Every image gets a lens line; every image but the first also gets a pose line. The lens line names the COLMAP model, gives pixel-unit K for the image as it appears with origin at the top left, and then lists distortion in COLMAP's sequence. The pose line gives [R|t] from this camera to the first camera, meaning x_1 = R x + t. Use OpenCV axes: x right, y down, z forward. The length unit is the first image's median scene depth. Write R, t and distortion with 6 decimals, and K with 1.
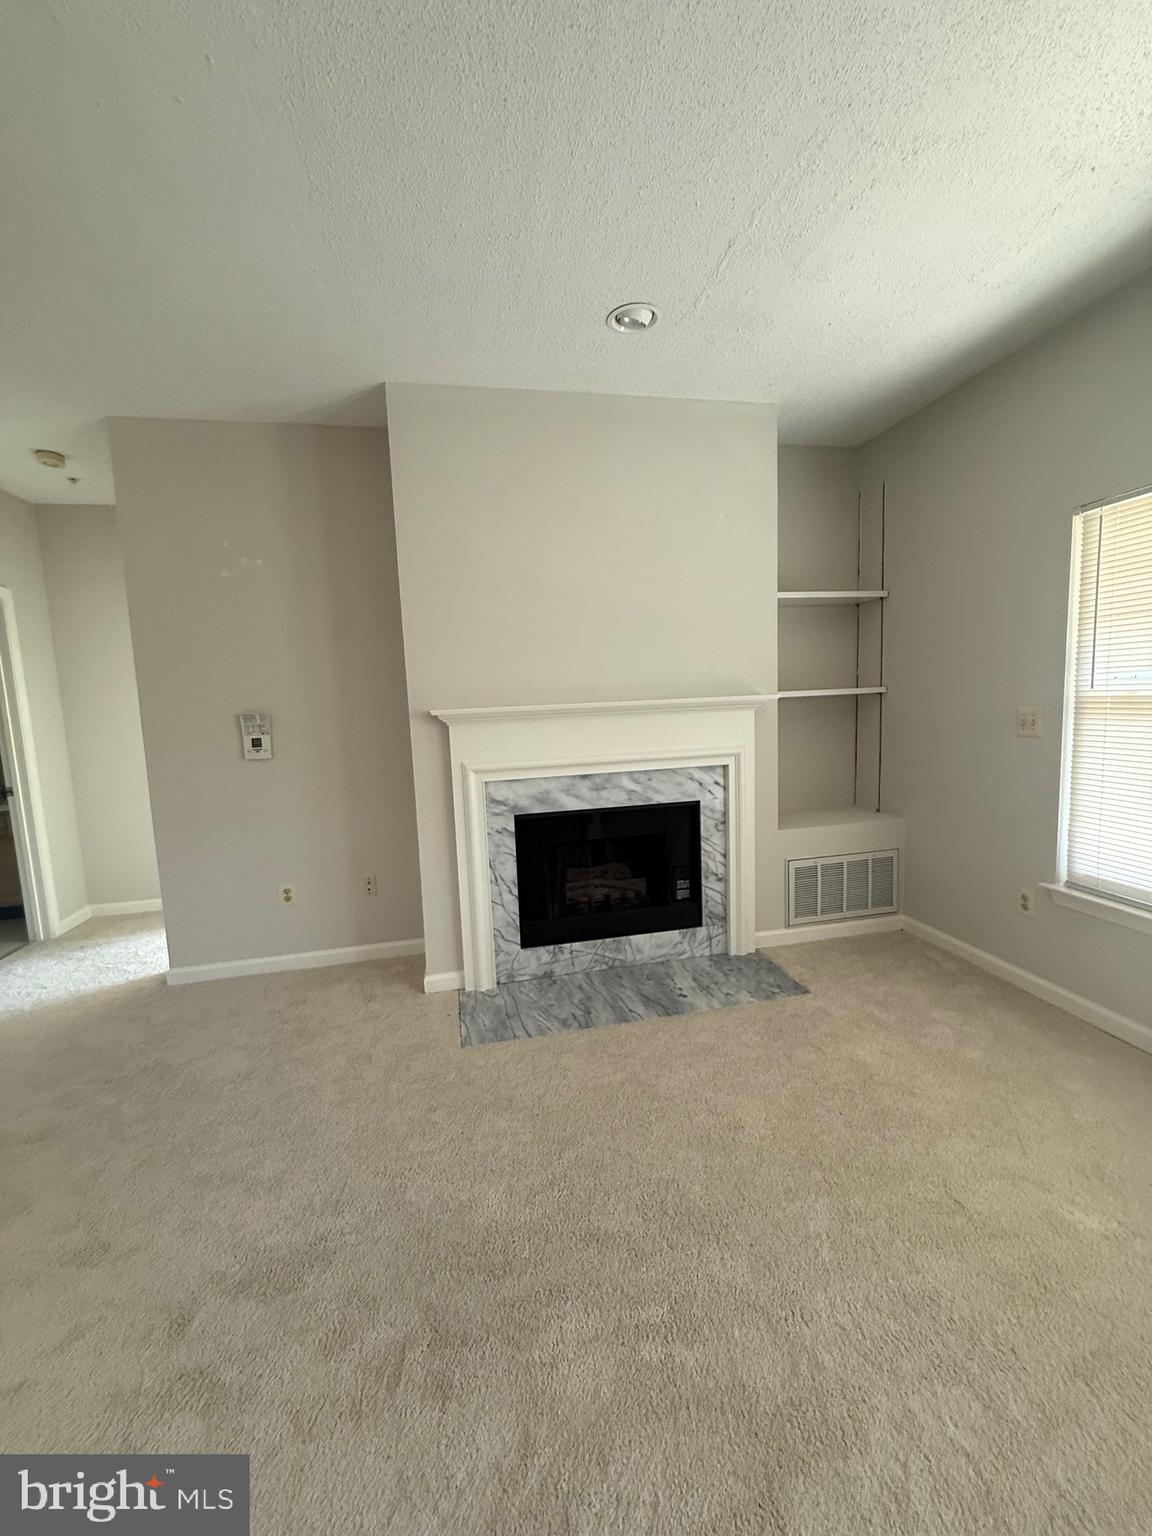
lens RADIAL K [[614.9, 0, 572.7], [0, 614.9, 764.3], [0, 0, 1]] dist [0.004237, -0.000777]
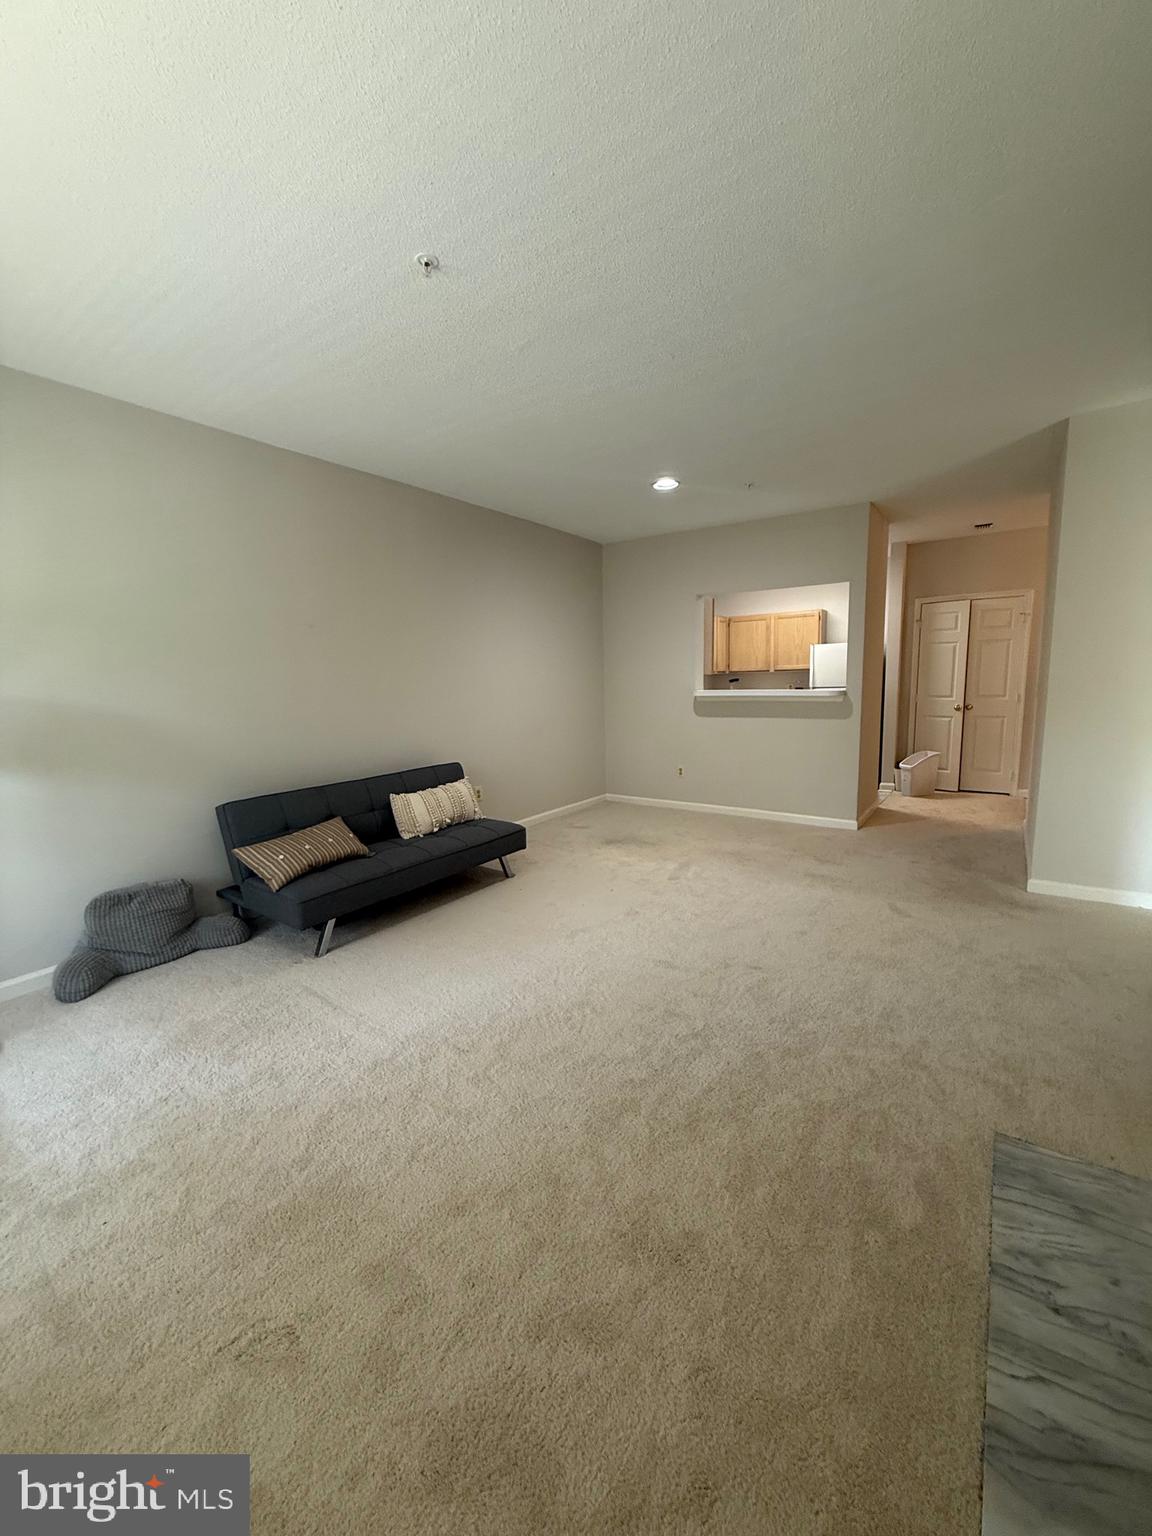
lens RADIAL K [[614.9, 0, 577.3], [0, 614.9, 777.0], [0, 0, 1]] dist [0.004237, -0.000777]
pose [[-0.723490, 0.170364, -0.668983, 0.489748], [-0.020436, 0.963360, 0.267432, -0.113472], [0.690032, 0.207156, -0.693500, 0.861244]]
